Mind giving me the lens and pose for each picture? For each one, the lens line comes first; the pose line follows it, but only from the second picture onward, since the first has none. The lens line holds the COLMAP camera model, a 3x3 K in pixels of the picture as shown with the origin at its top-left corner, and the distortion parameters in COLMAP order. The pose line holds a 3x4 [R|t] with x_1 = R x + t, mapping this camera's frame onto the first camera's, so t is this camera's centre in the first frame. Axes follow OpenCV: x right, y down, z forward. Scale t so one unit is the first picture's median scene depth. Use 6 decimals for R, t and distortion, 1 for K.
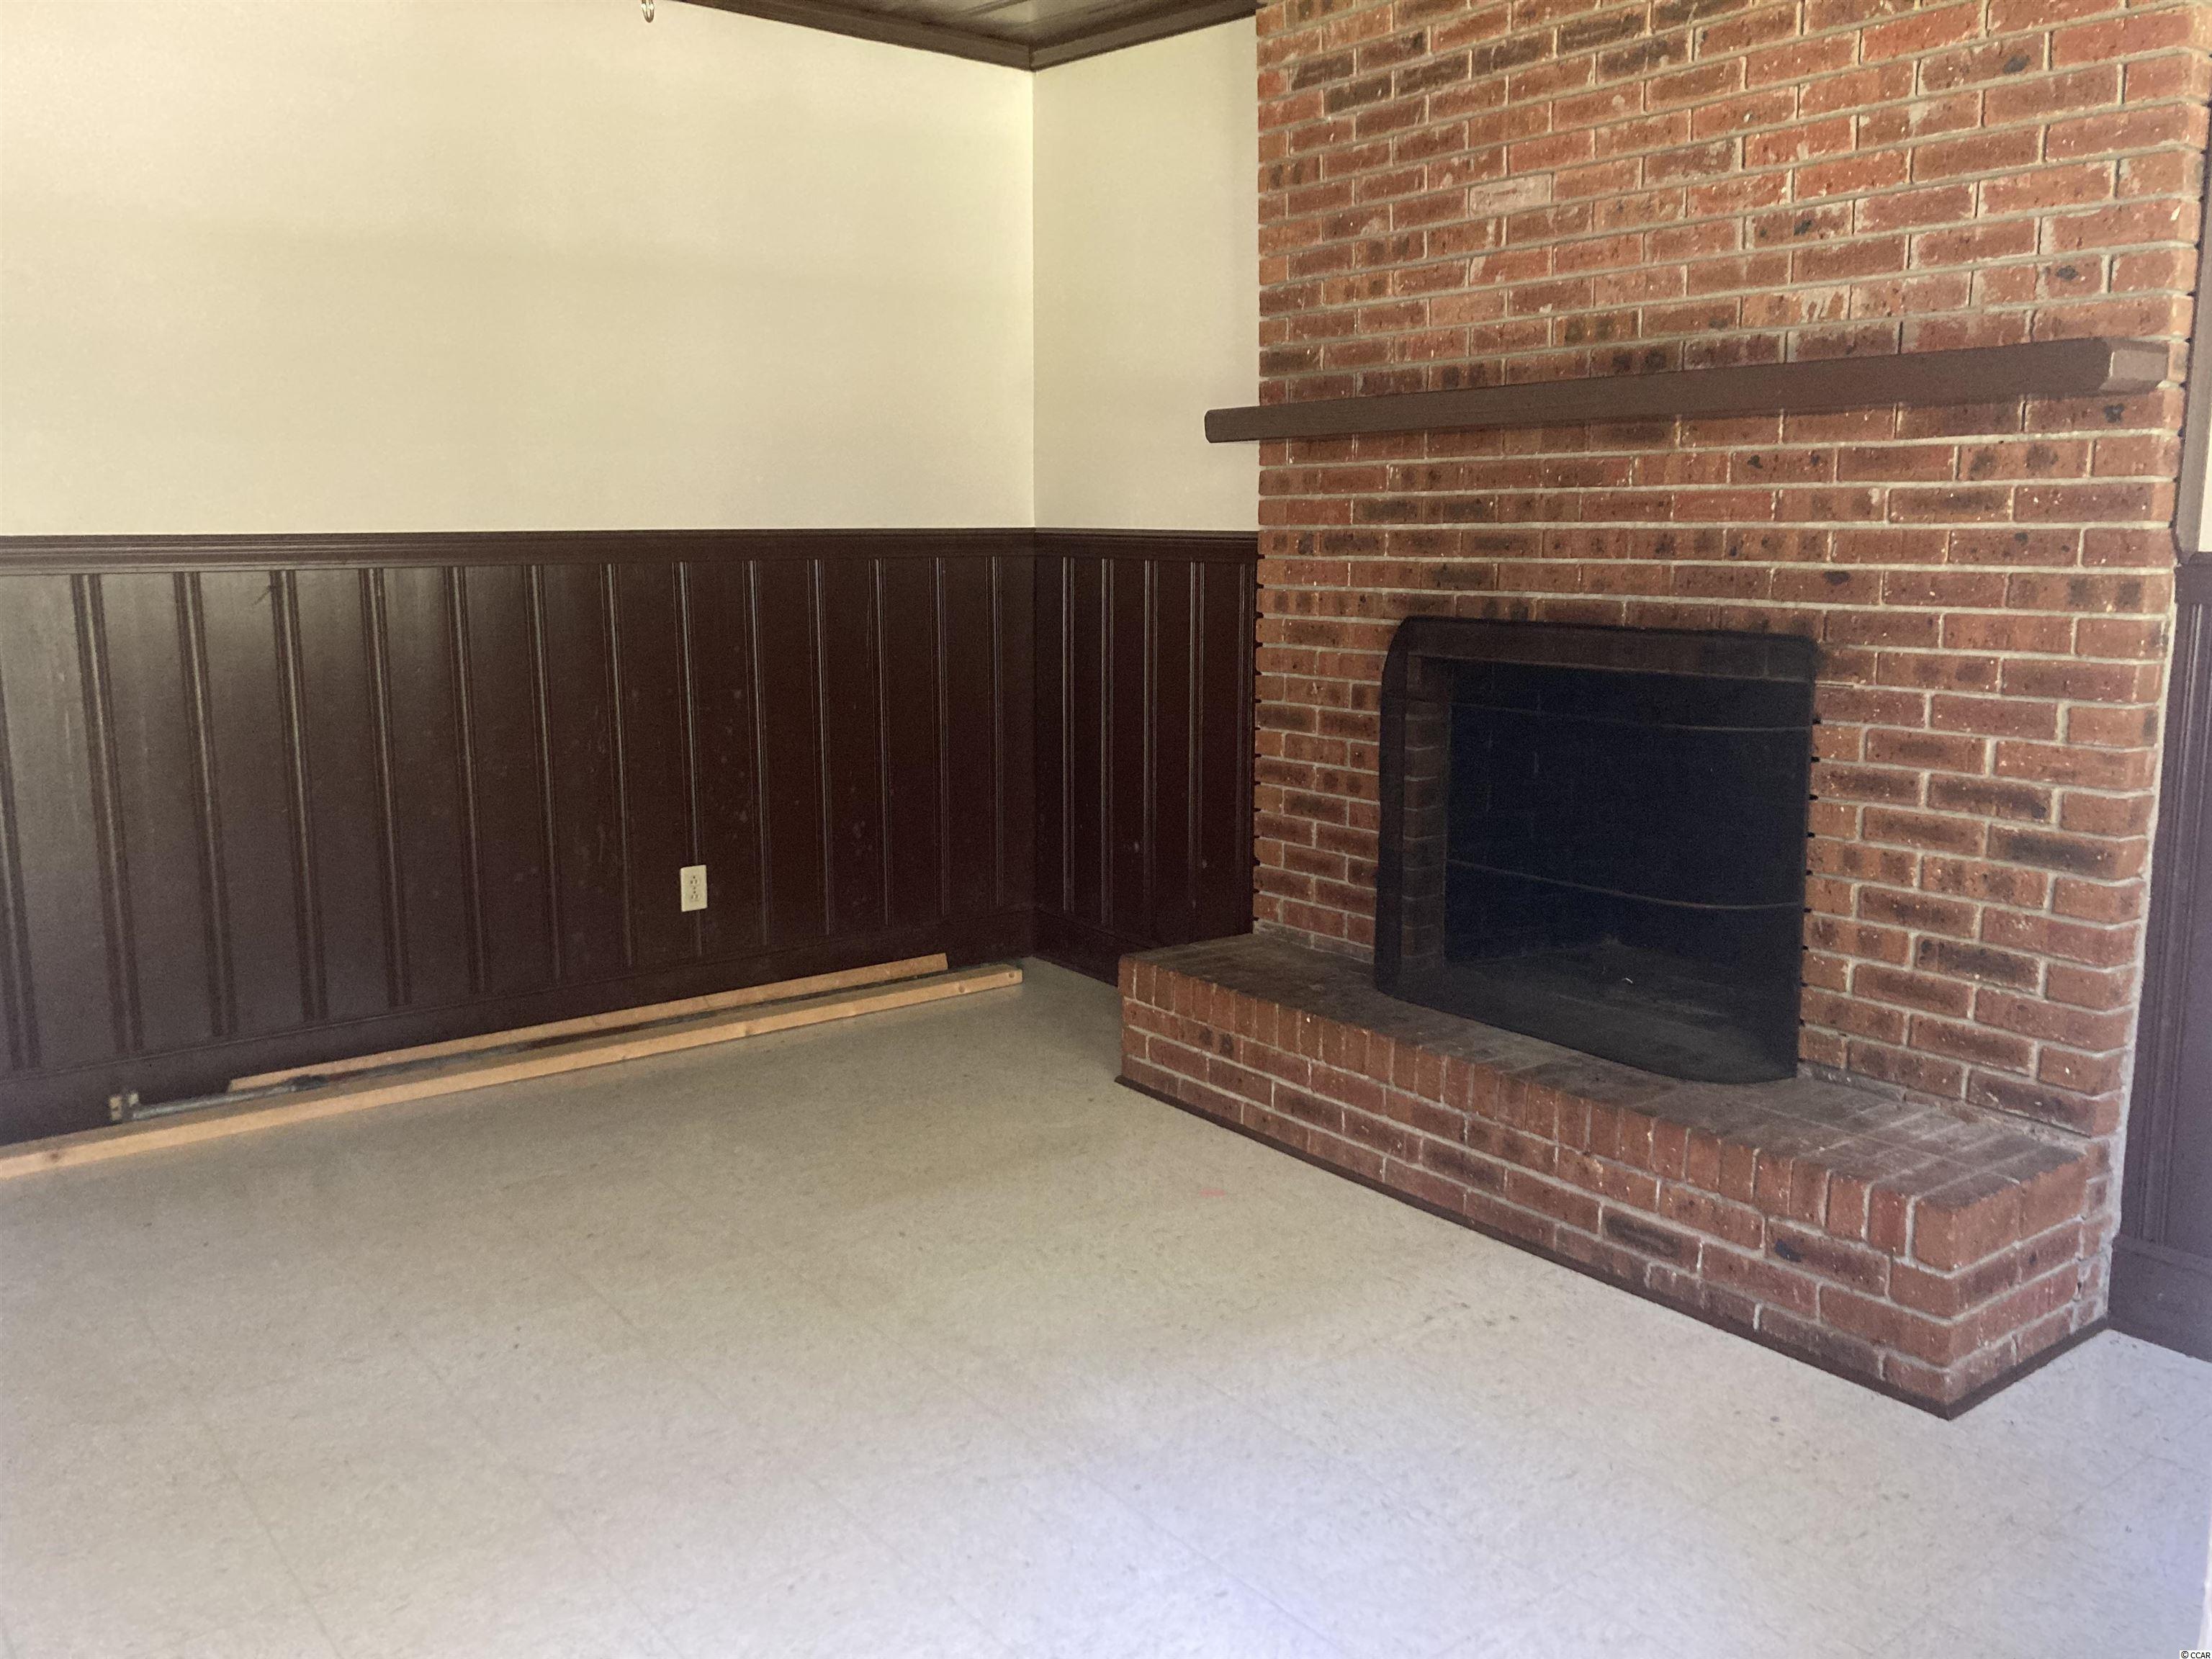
lens RADIAL K [[1800.5, 0, 1106.0], [0, 1800.5, 829.5], [0, 0, 1]] dist [0.000813, -0.089416]
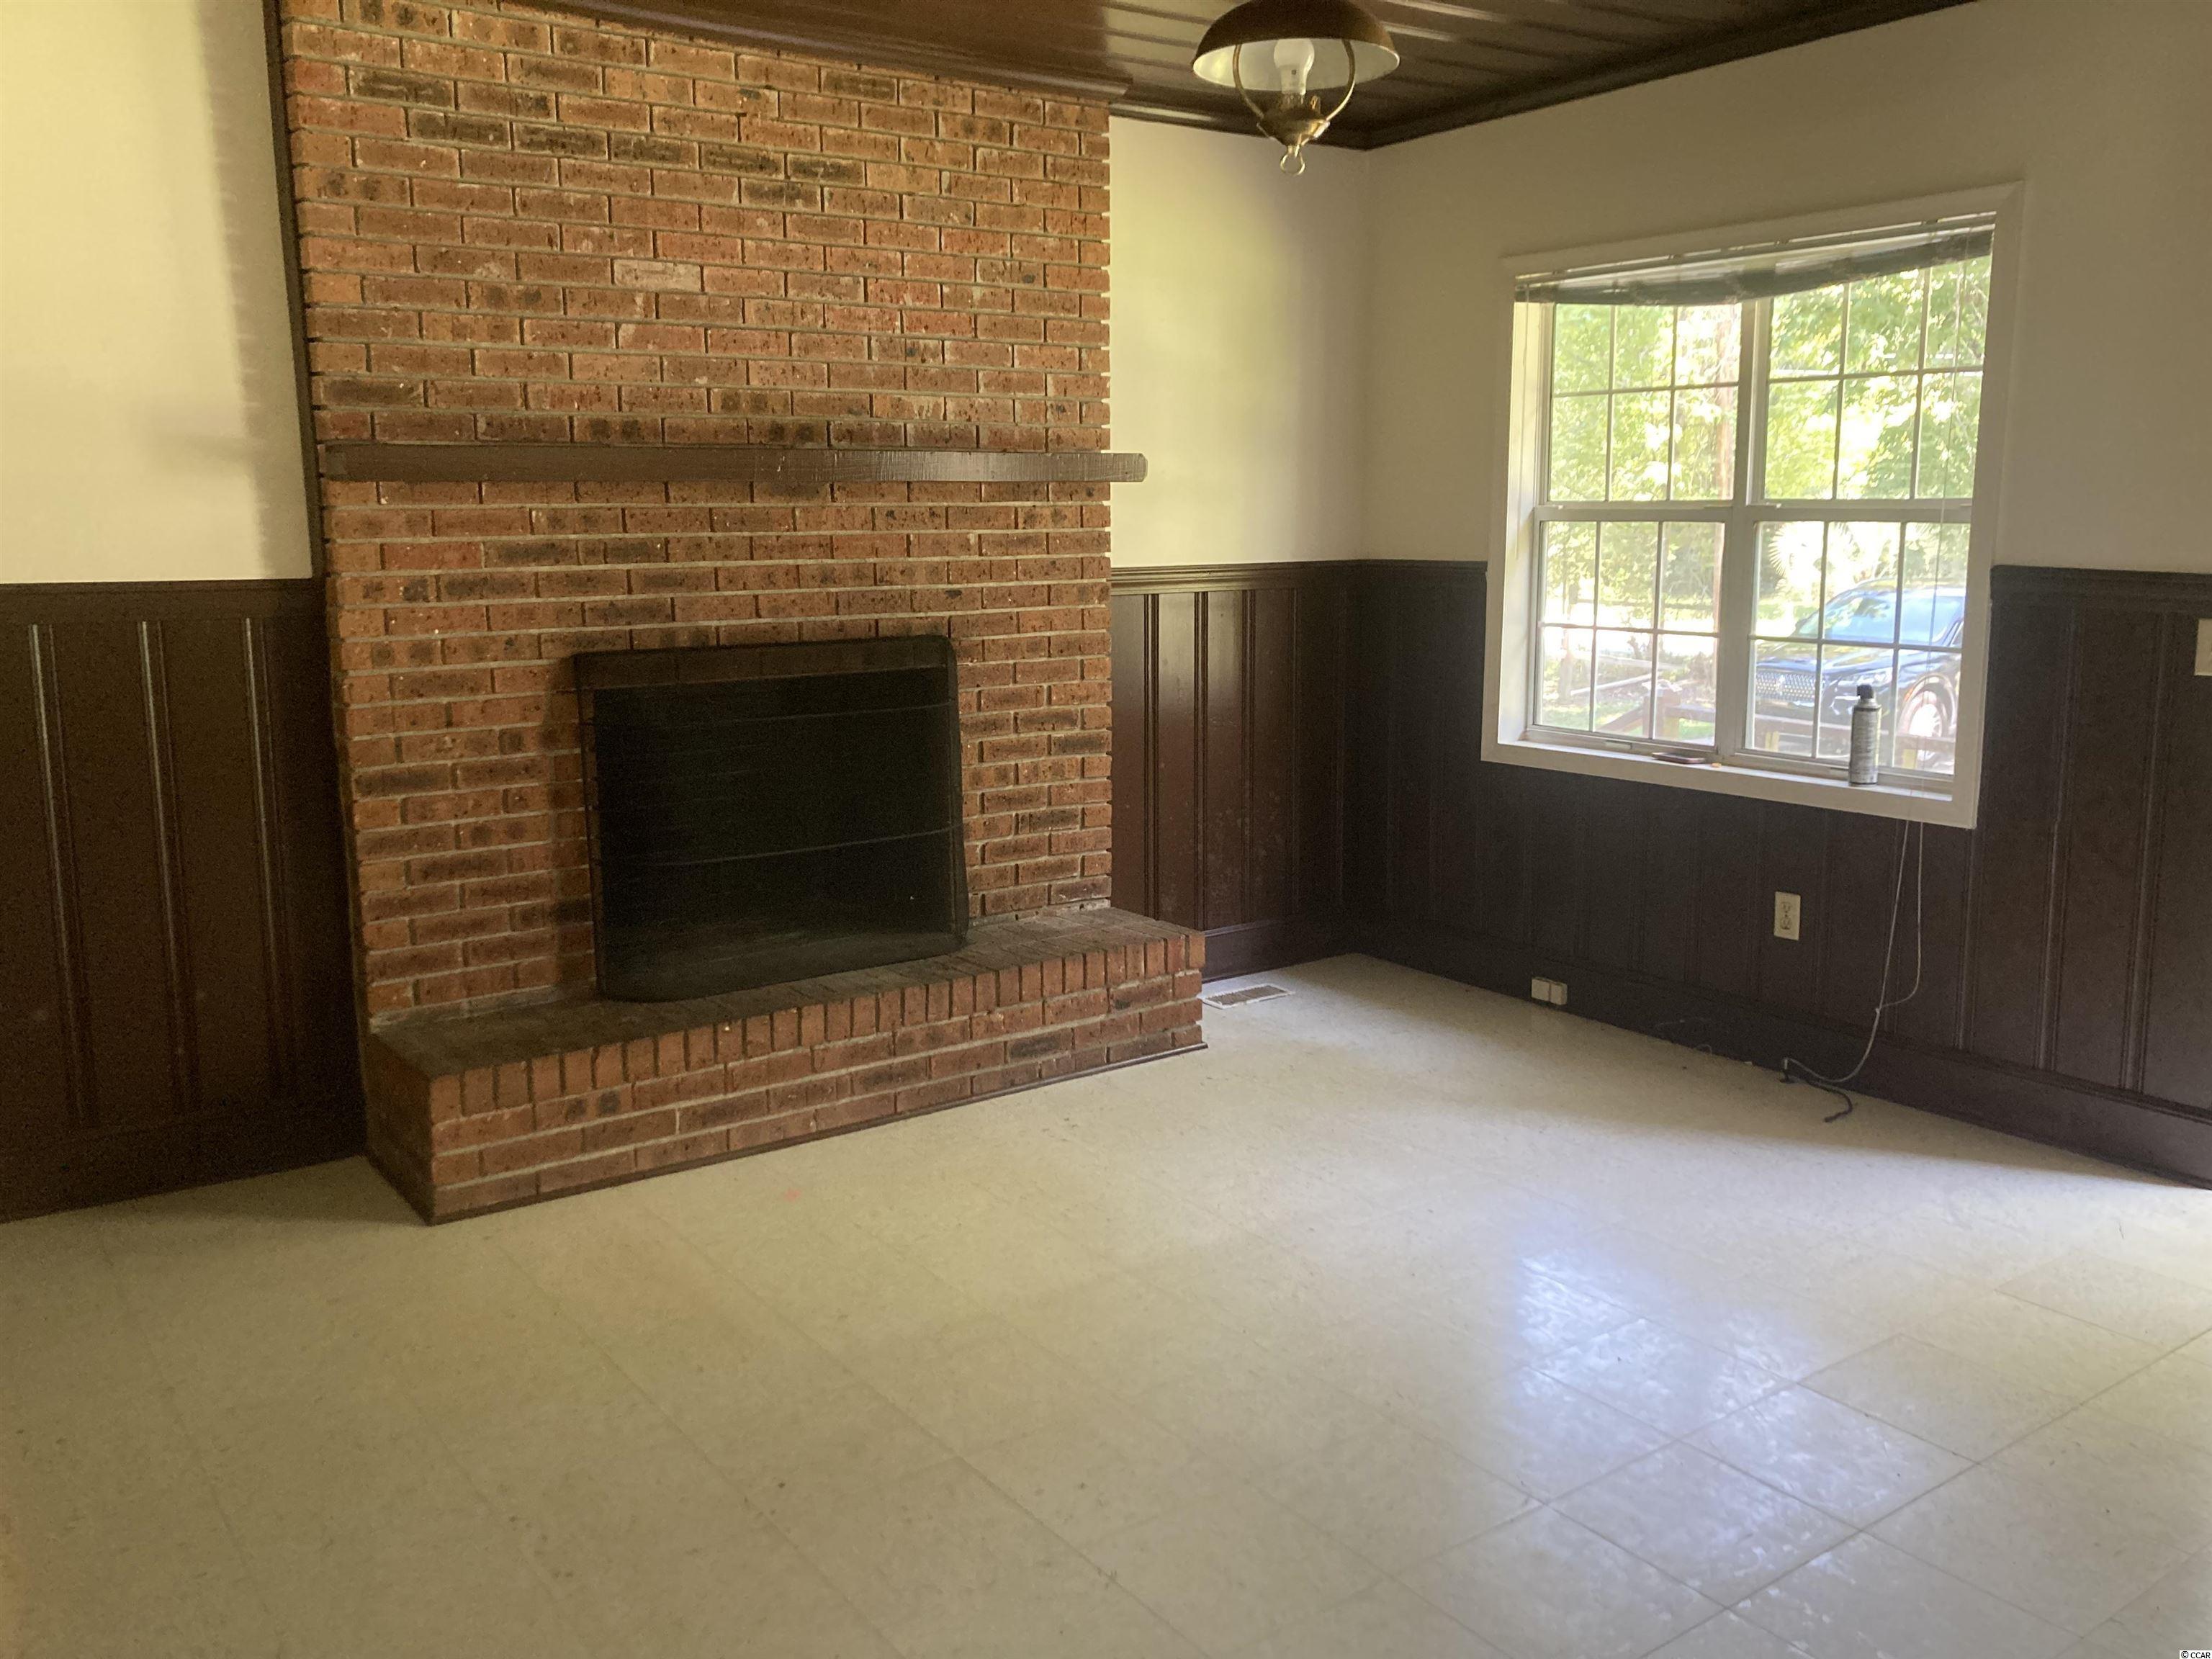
lens RADIAL K [[1800.5, 0, 1106.0], [0, 1800.5, 829.5], [0, 0, 1]] dist [0.000813, -0.089416]
pose [[-0.001430, -0.165861, 0.986148, -0.929145], [0.174459, 0.970985, 0.163564, -0.144963], [-0.984663, 0.172276, 0.027547, 0.729717]]
